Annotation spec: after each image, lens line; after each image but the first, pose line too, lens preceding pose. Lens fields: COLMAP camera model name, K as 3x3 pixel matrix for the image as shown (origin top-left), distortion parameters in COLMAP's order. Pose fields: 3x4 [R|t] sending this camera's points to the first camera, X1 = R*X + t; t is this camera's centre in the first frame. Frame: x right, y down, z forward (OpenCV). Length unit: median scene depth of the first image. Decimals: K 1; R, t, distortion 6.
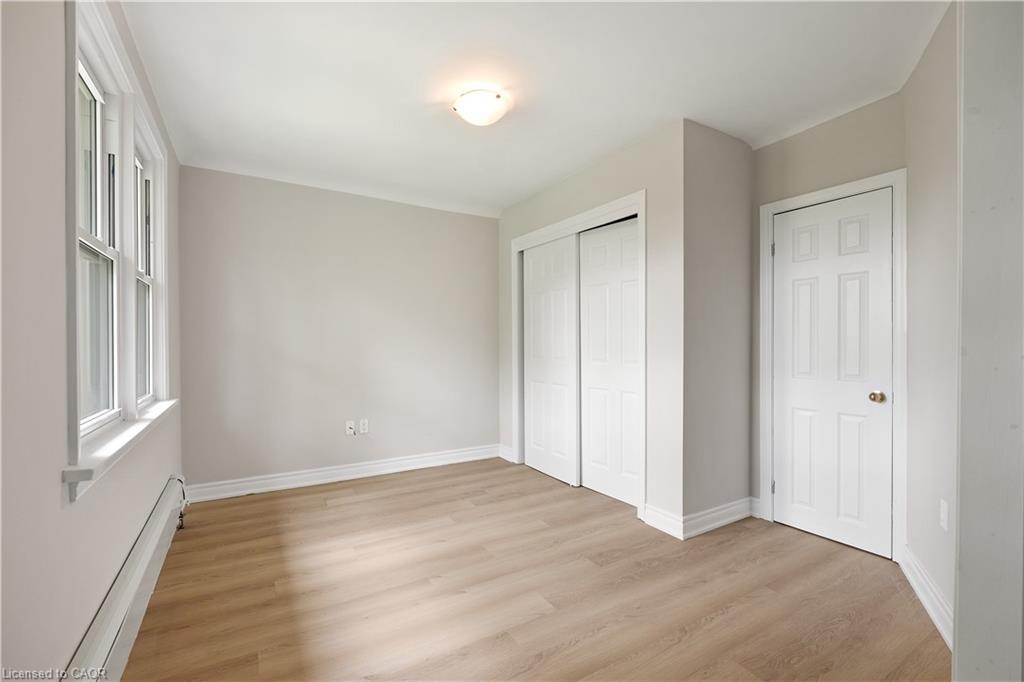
lens RADIAL K [[442.7, 0, 508.0], [0, 442.7, 344.3], [0, 0, 1]] dist [-0.005581, -0.001065]
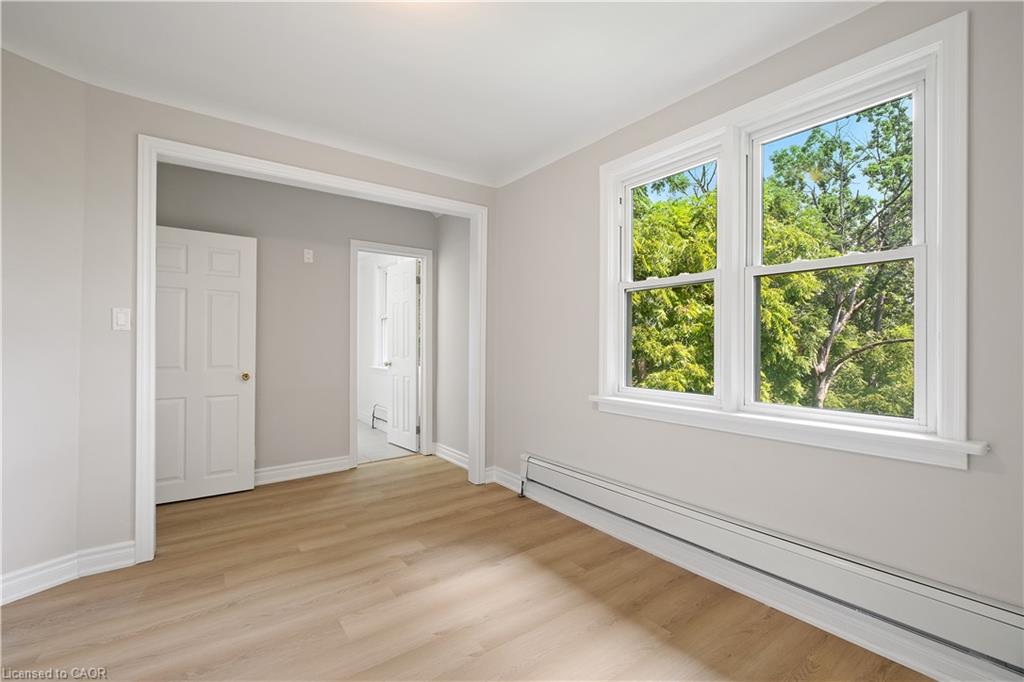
lens RADIAL K [[442.7, 0, 508.0], [0, 442.7, 344.3], [0, 0, 1]] dist [-0.005581, -0.001065]
pose [[-0.995490, -0.004850, -0.094747, -0.156965], [-0.005685, 0.999947, 0.008545, -0.007237], [0.094700, 0.009045, -0.995465, 1.913397]]
